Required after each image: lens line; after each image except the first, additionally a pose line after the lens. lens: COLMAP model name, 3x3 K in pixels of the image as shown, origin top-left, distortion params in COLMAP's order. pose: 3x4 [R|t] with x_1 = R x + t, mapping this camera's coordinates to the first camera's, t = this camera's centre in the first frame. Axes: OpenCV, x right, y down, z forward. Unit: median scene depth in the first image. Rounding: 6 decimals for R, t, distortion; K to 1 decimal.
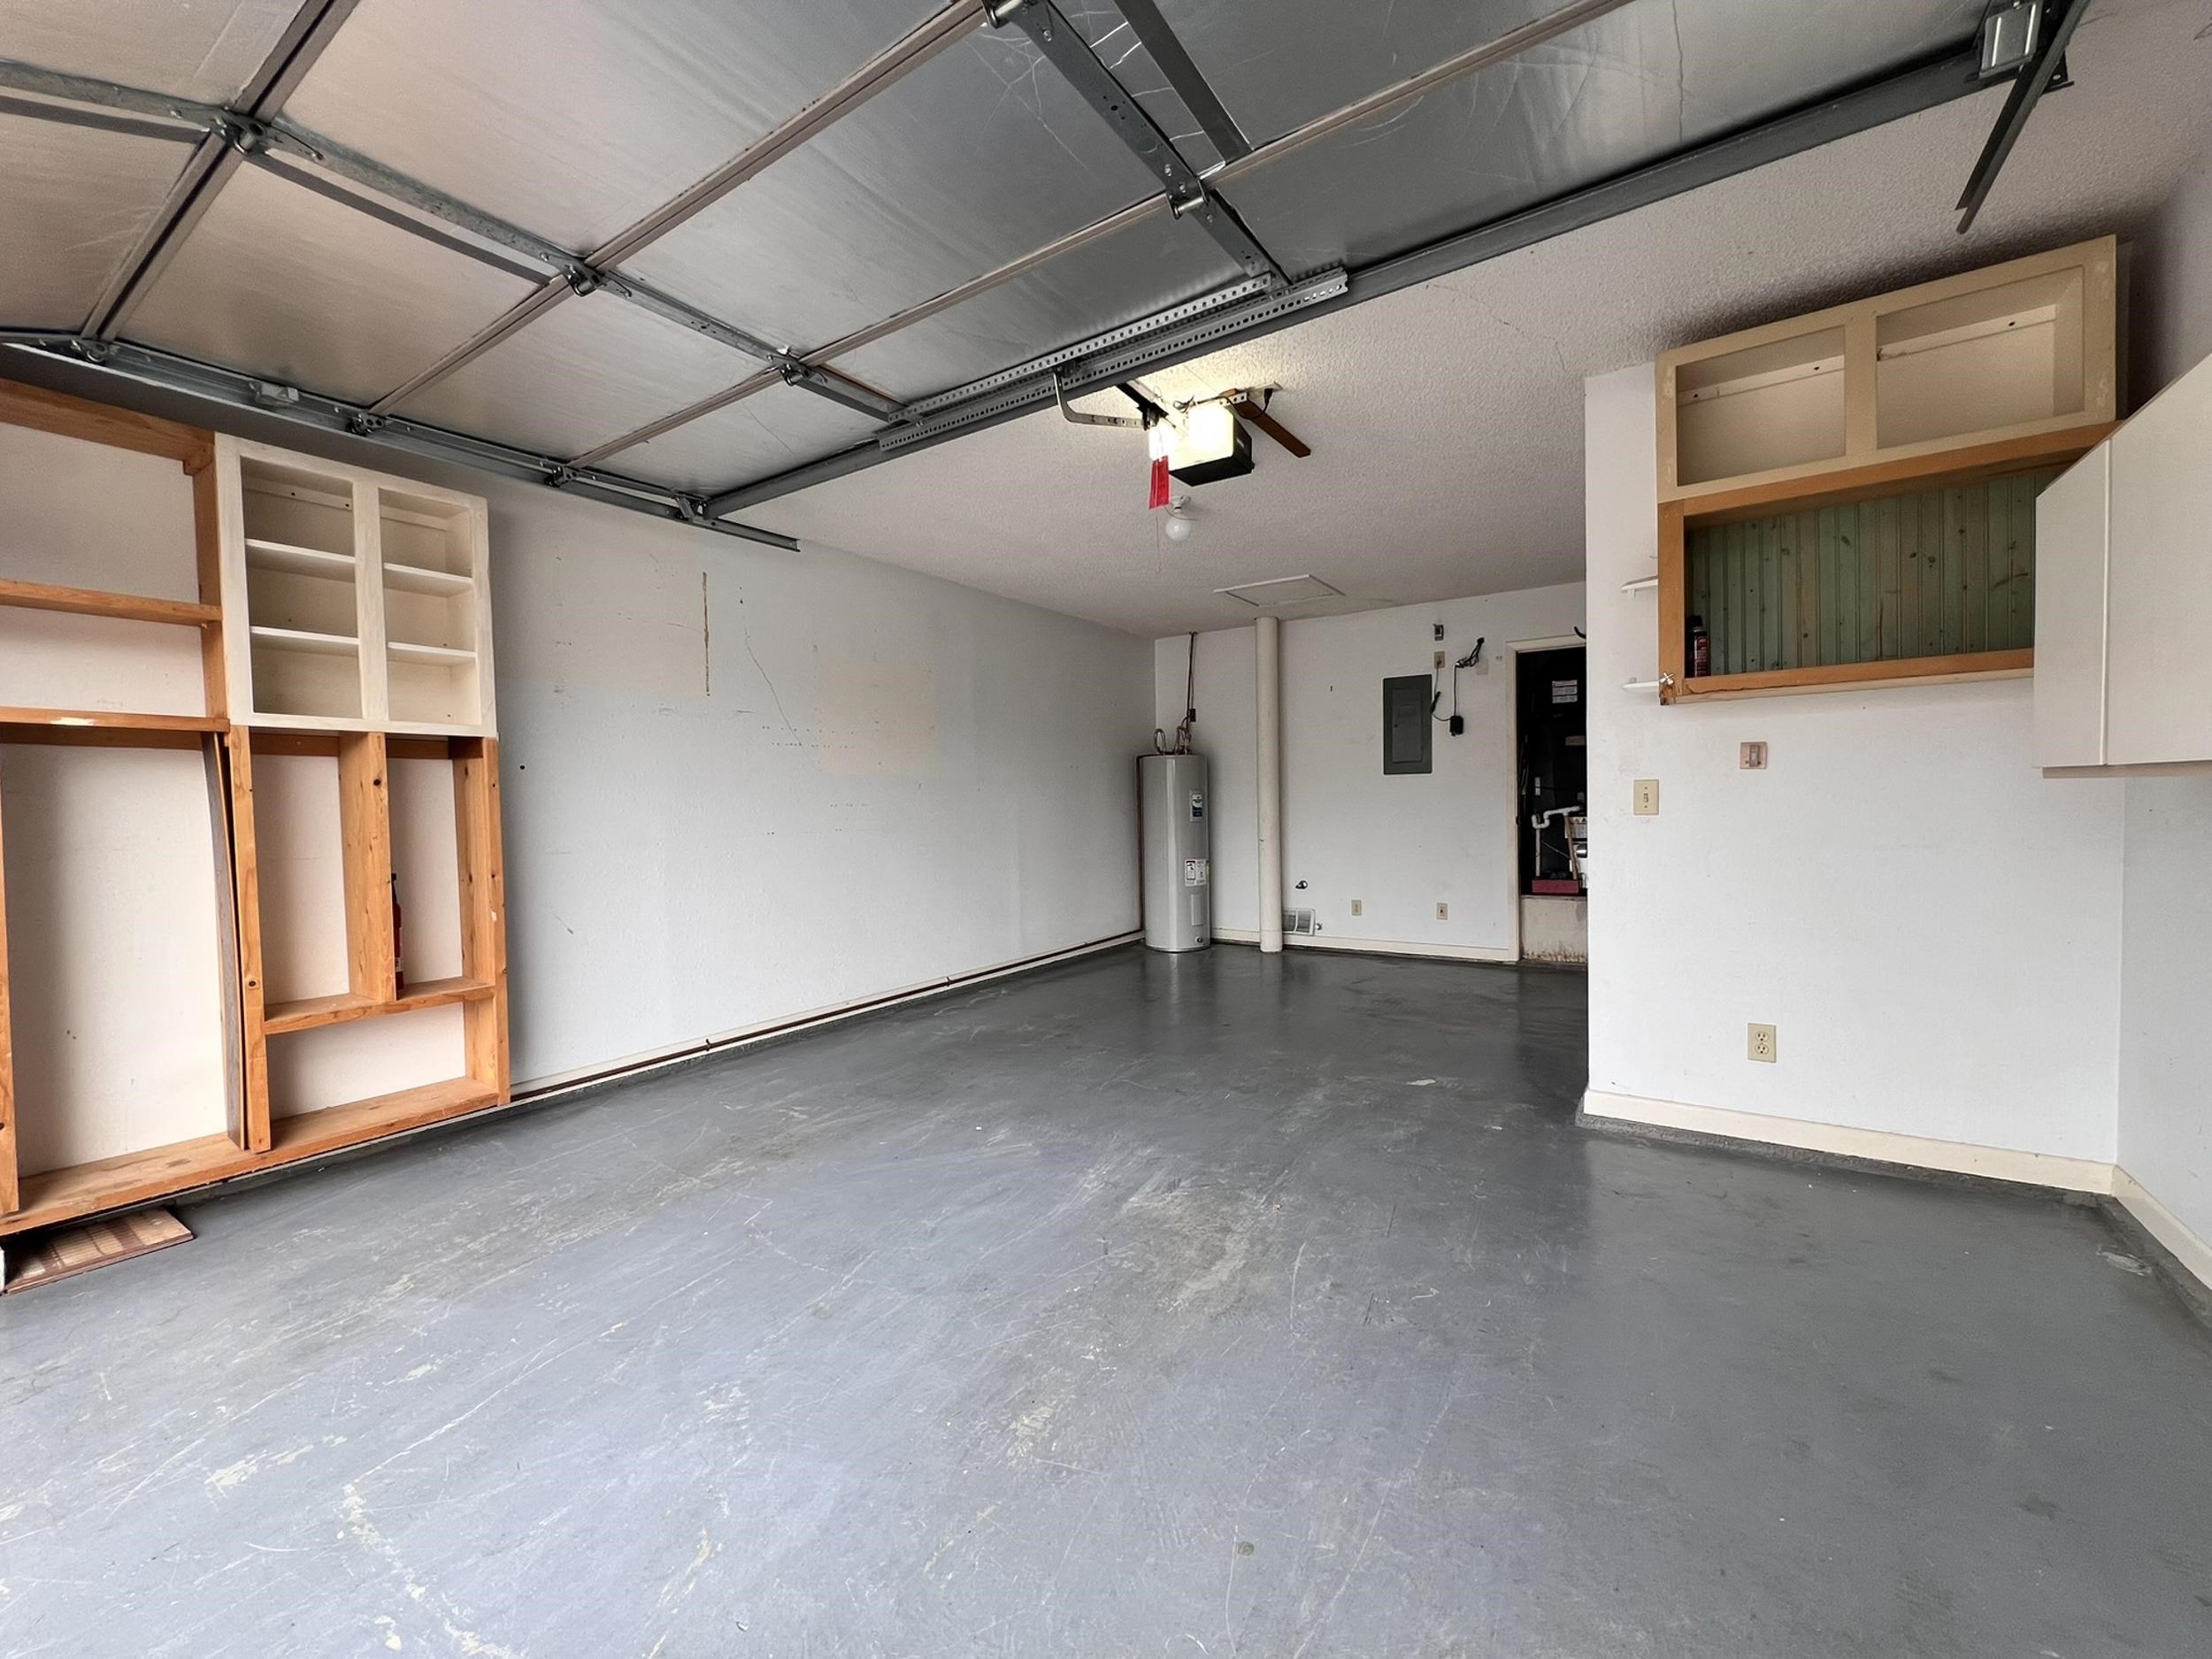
lens RADIAL K [[883.5, 0, 1109.9], [0, 883.5, 826.2], [0, 0, 1]] dist [0.000249, -0.000088]
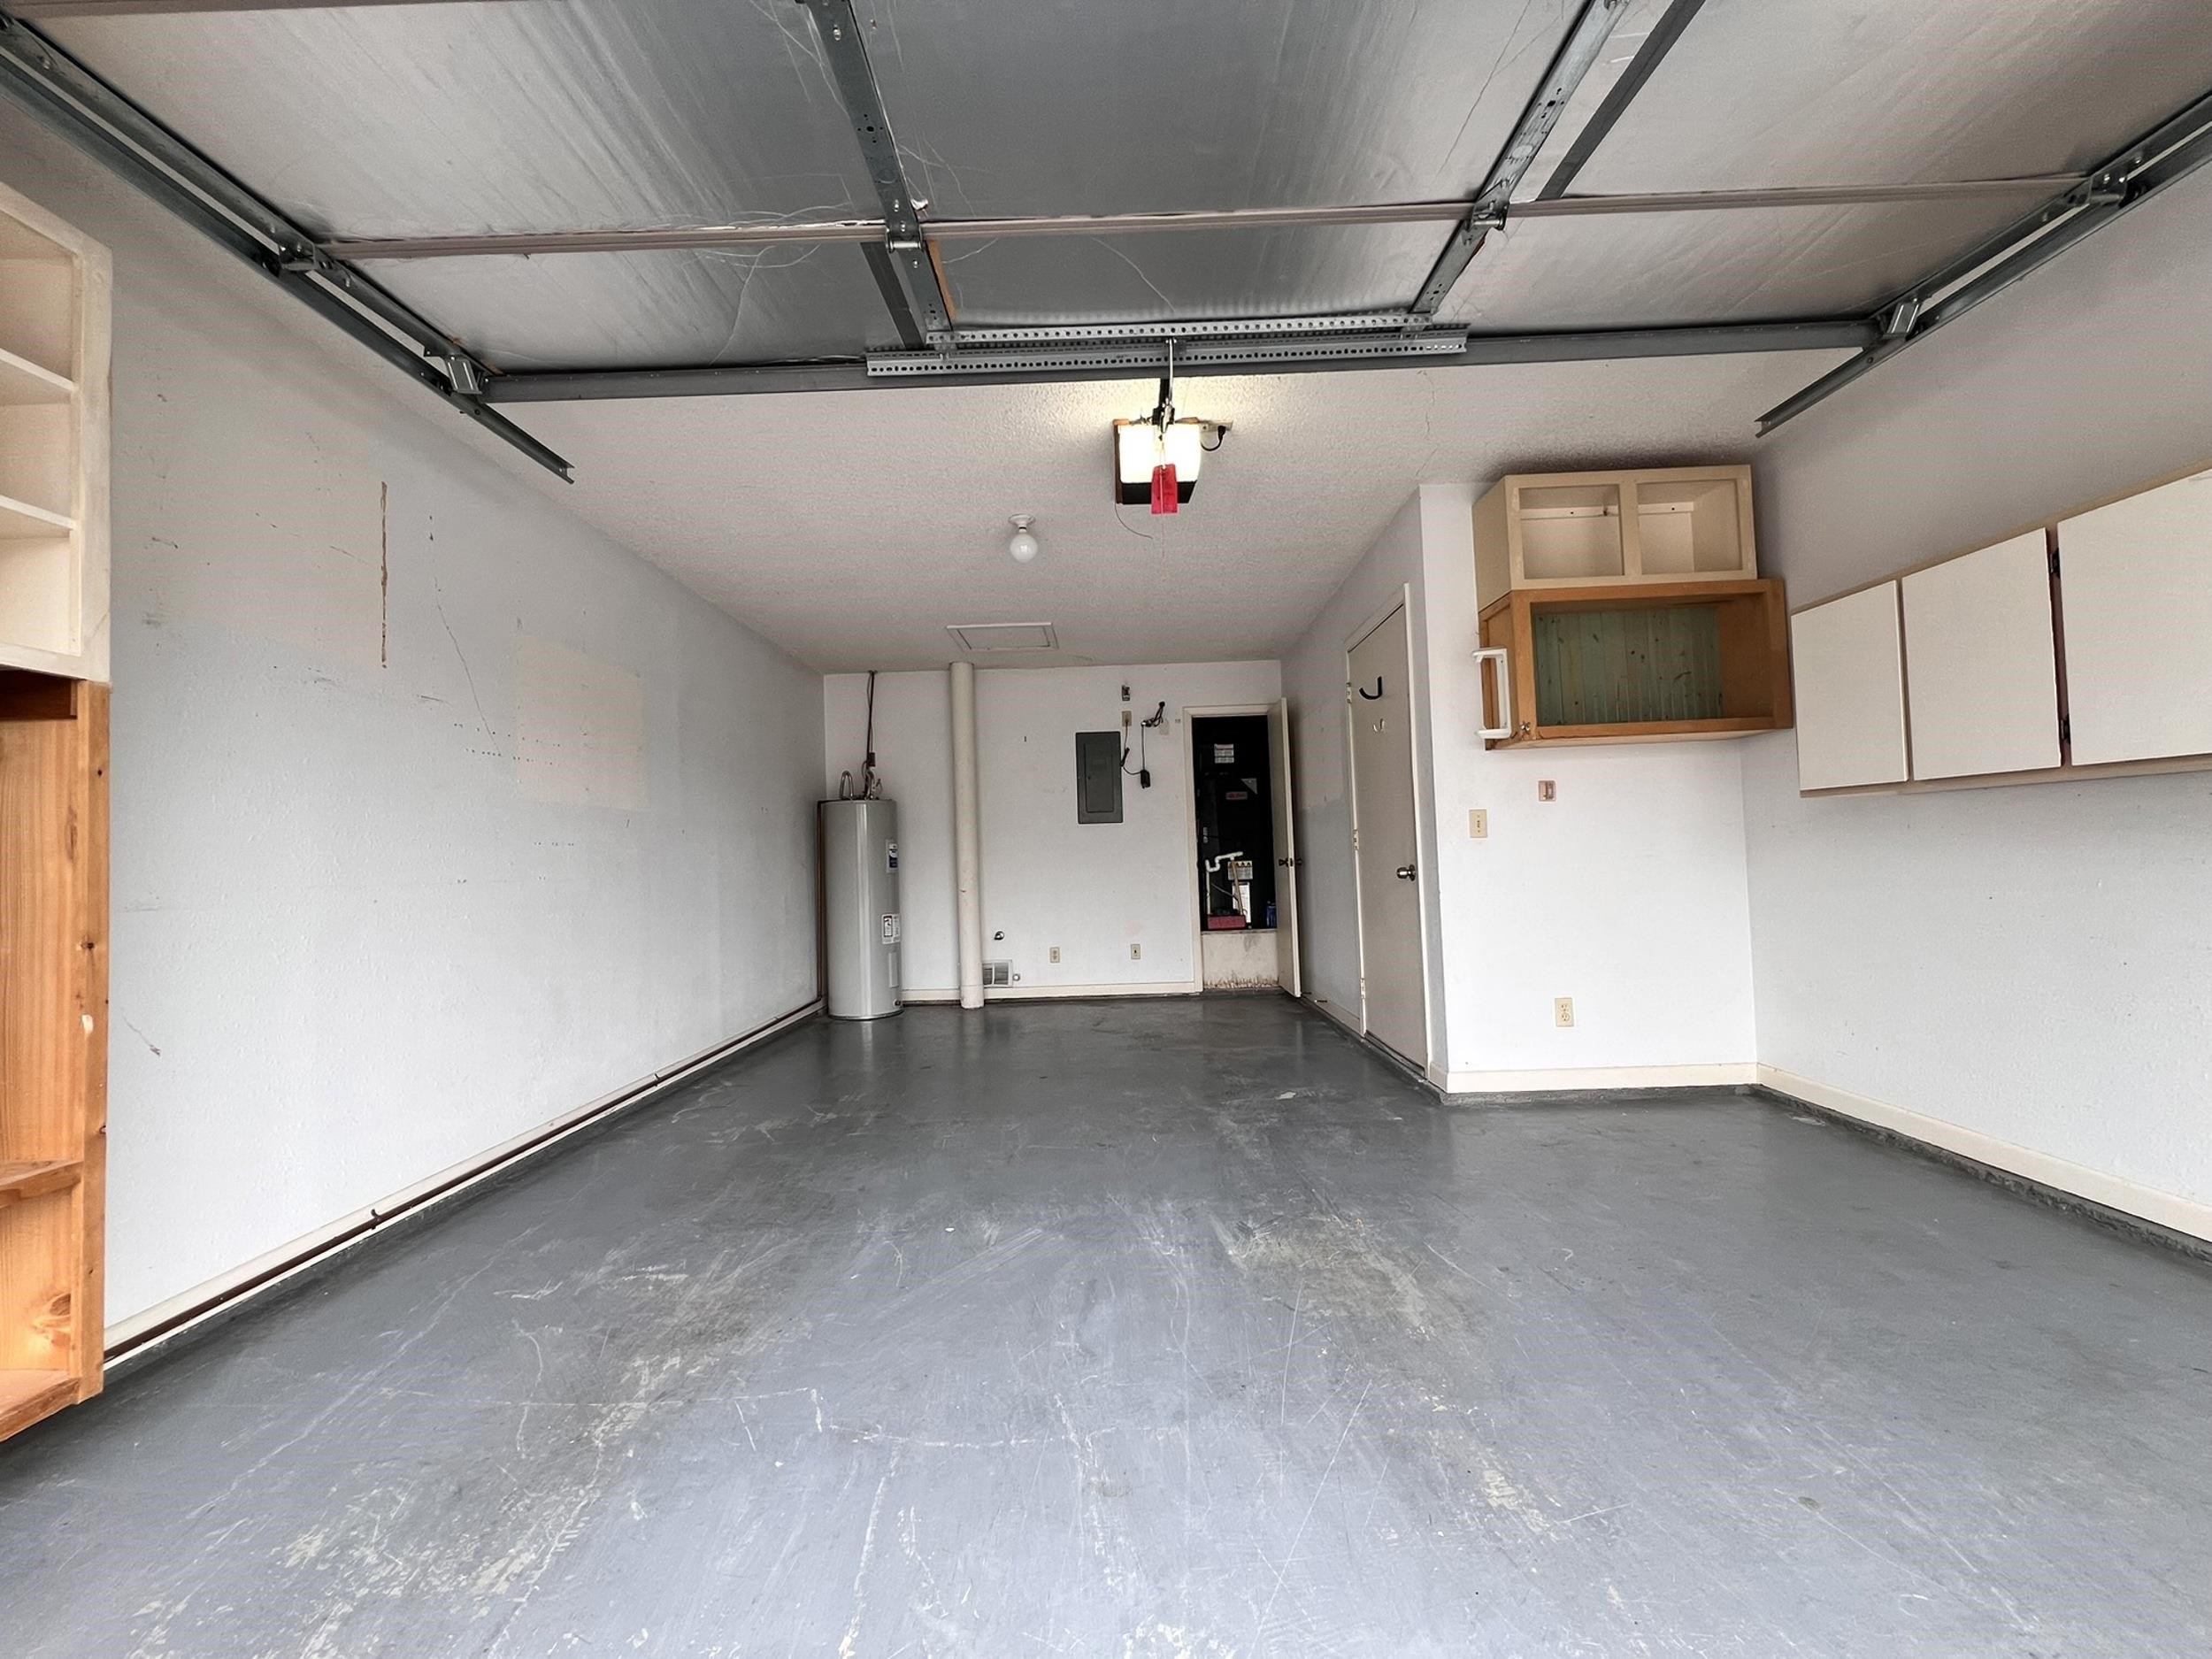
lens RADIAL K [[883.5, 0, 1108.2], [0, 883.5, 825.3], [0, 0, 1]] dist [0.000249, -0.000088]
pose [[0.839636, 0.014337, 0.542960, -0.456405], [0.029964, 0.996907, -0.072659, 0.040209], [-0.542322, 0.077276, 0.836609, 0.224397]]
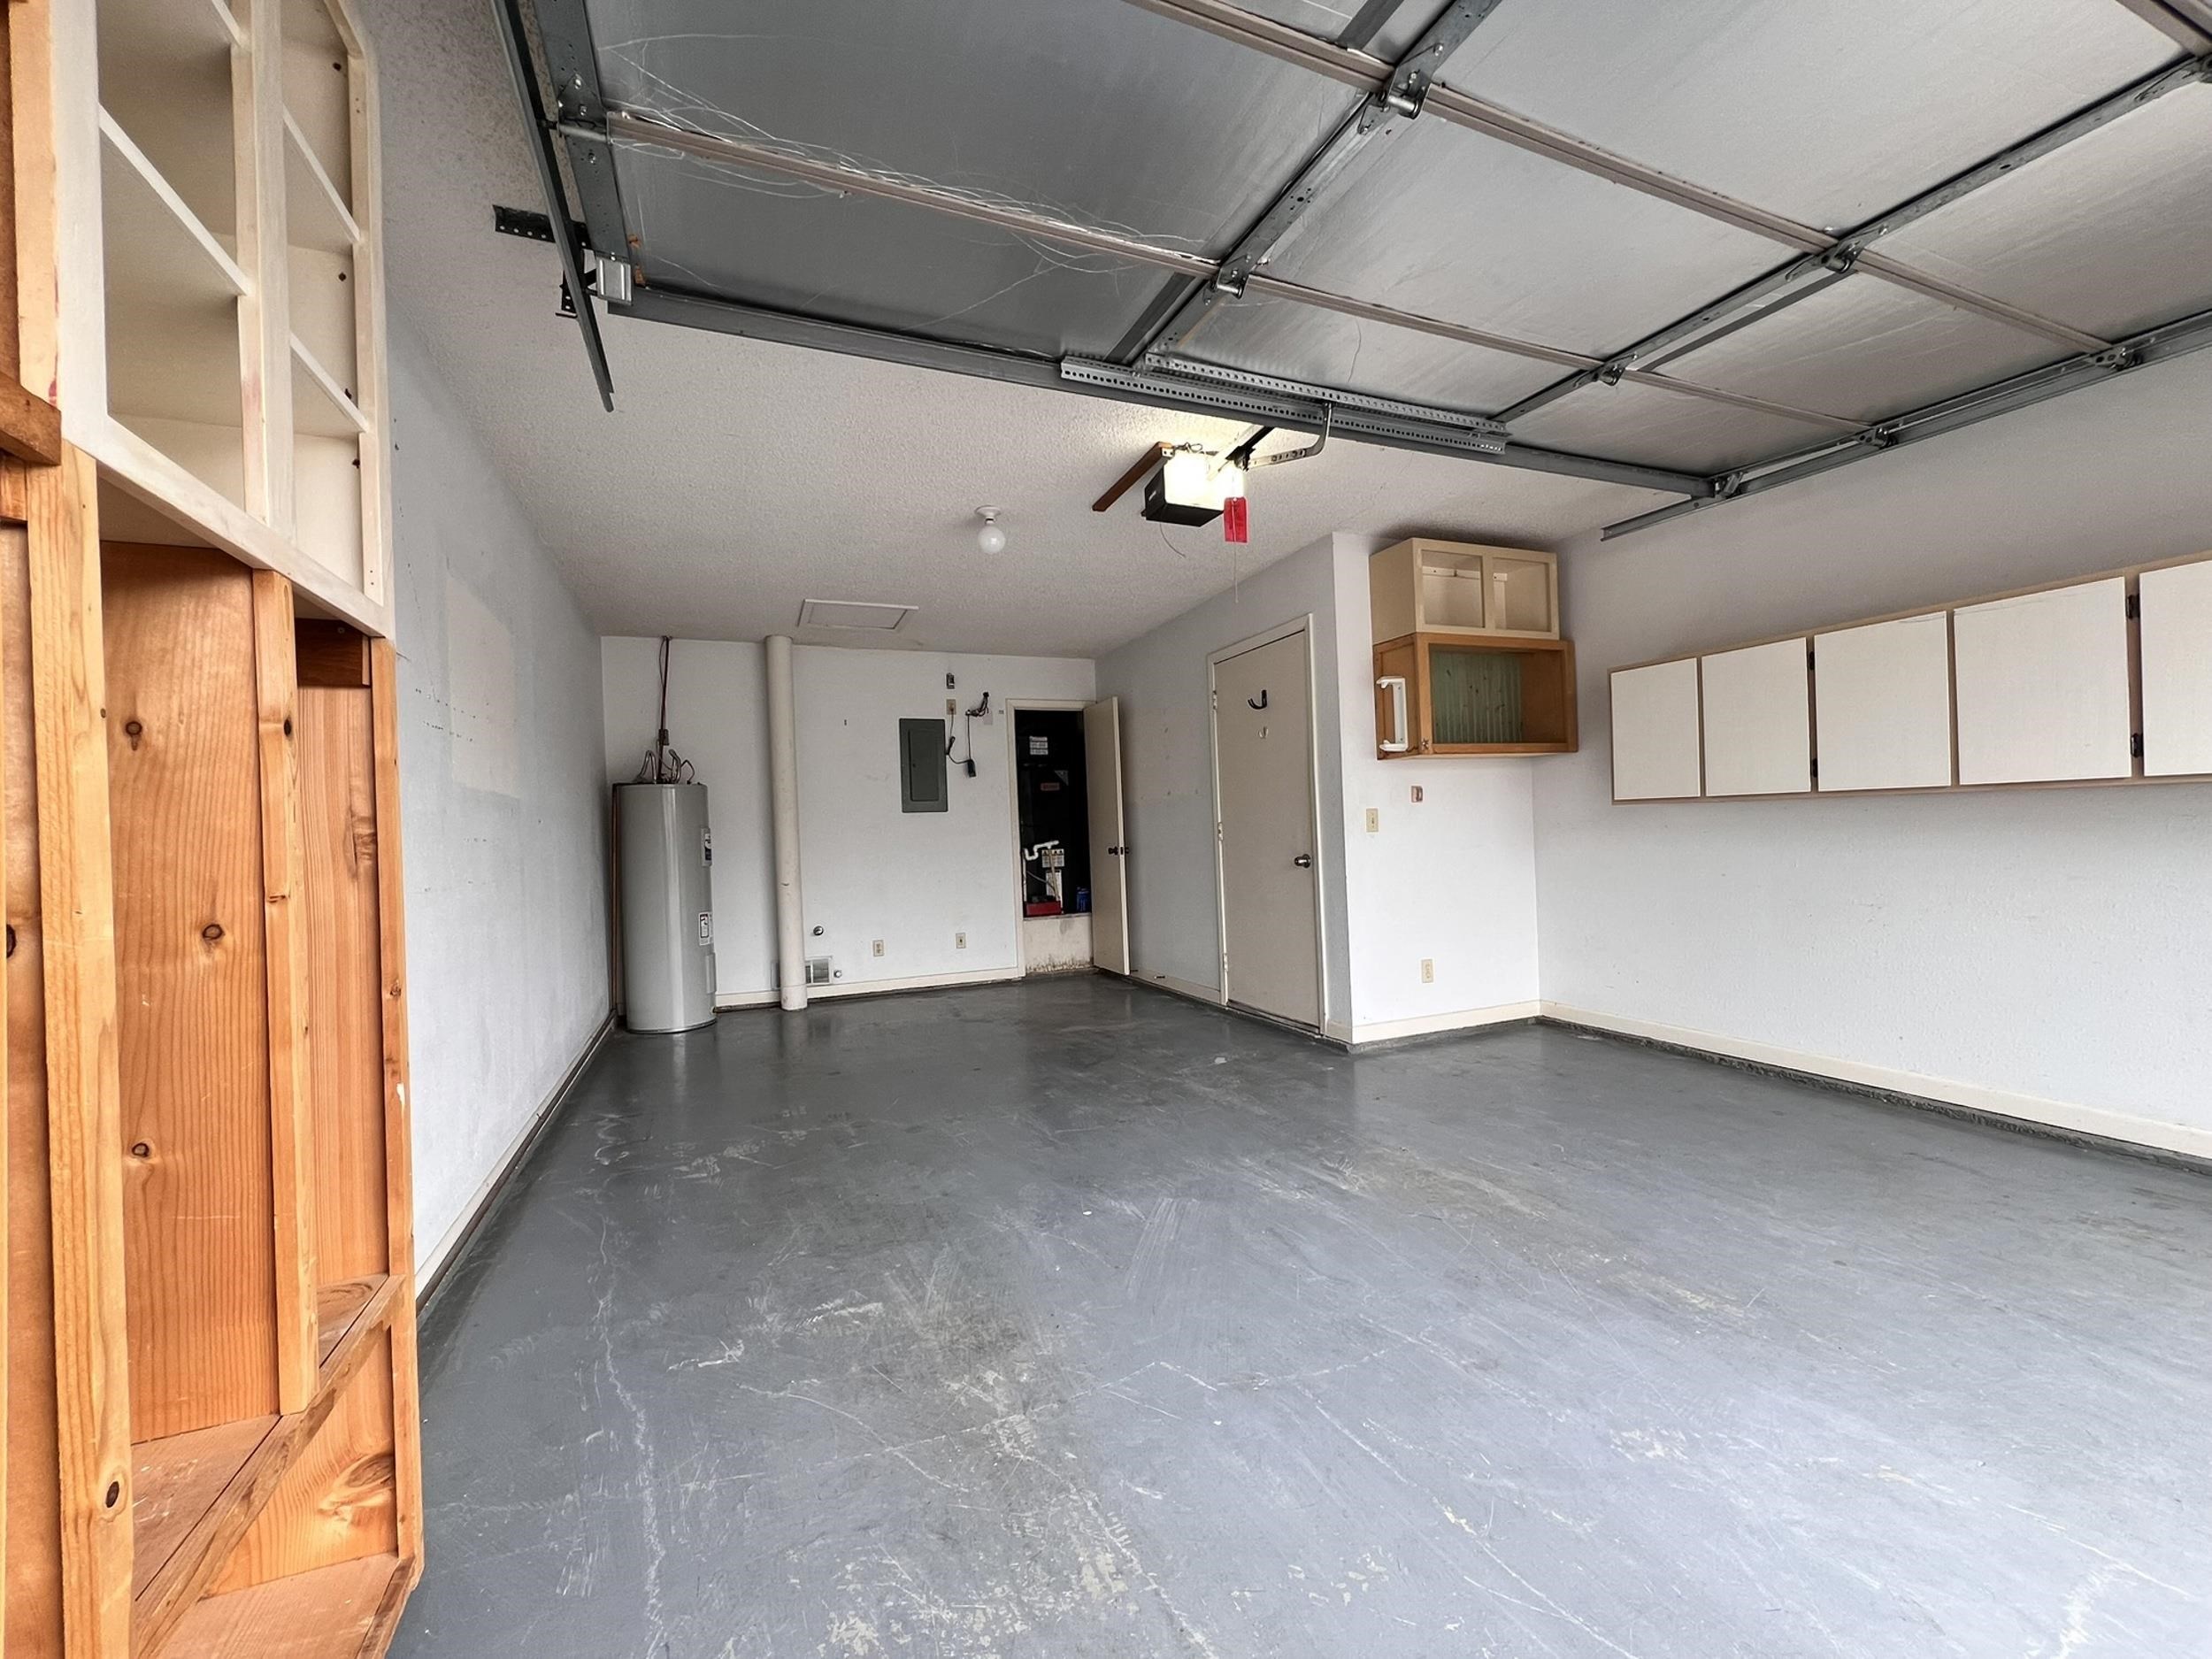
lens RADIAL K [[883.5, 0, 1109.5], [0, 883.5, 823.3], [0, 0, 1]] dist [0.000249, -0.000088]
pose [[0.555725, 0.008797, 0.831319, -0.809734], [0.045716, 0.998108, -0.041122, 0.012798], [-0.830108, 0.060857, 0.554272, 0.492366]]
